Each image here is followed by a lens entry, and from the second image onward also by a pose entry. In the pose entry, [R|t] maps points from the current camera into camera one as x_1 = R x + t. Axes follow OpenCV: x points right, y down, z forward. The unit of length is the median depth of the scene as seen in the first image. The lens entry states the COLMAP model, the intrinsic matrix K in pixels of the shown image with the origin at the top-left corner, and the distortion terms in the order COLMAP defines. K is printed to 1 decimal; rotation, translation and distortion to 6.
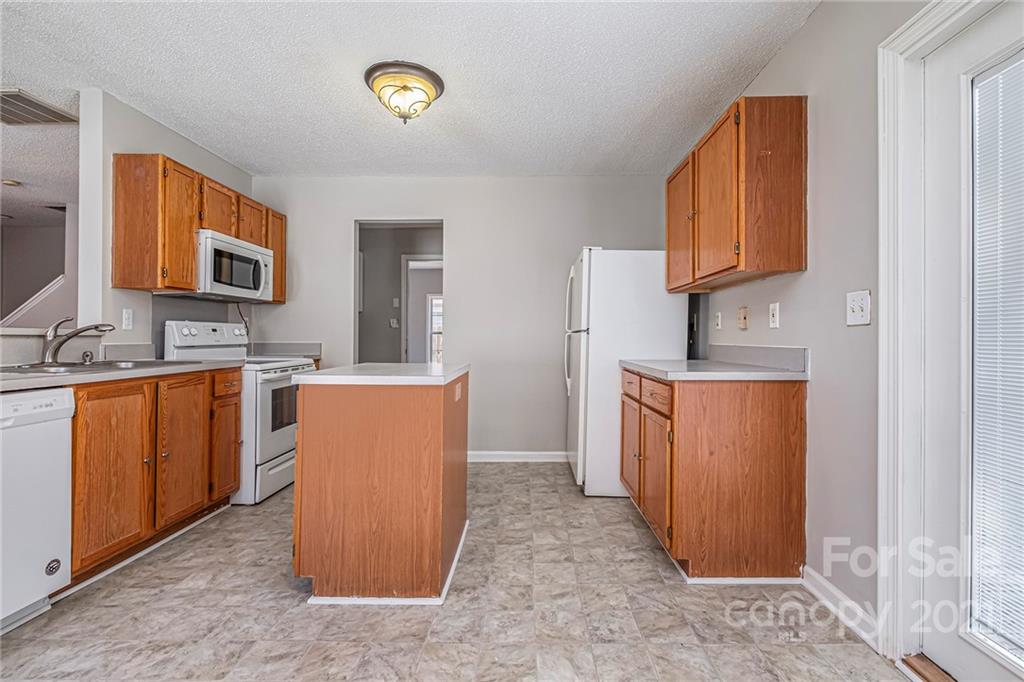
lens RADIAL K [[447.6, 0, 514.0], [0, 447.6, 335.5], [0, 0, 1]] dist [-0.000825, -0.000373]
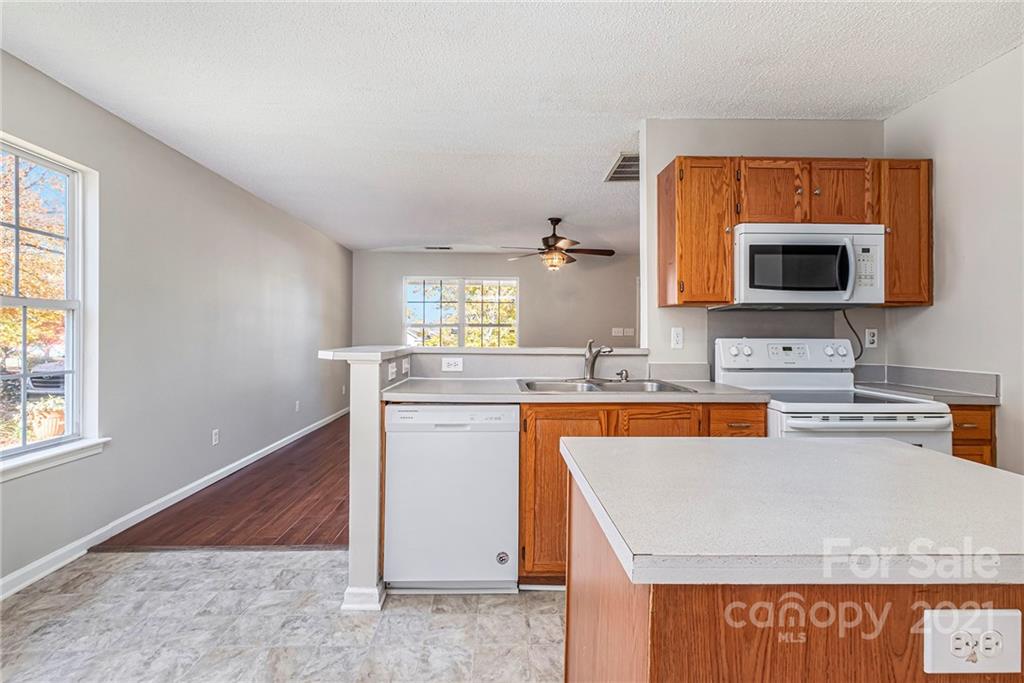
lens RADIAL K [[447.6, 0, 514.0], [0, 447.6, 336.0], [0, 0, 1]] dist [-0.000825, -0.000373]
pose [[0.067429, -0.007117, -0.997699, 0.076611], [-0.005224, 0.999958, -0.007486, -0.029167], [0.997710, 0.005716, 0.067389, 0.540920]]
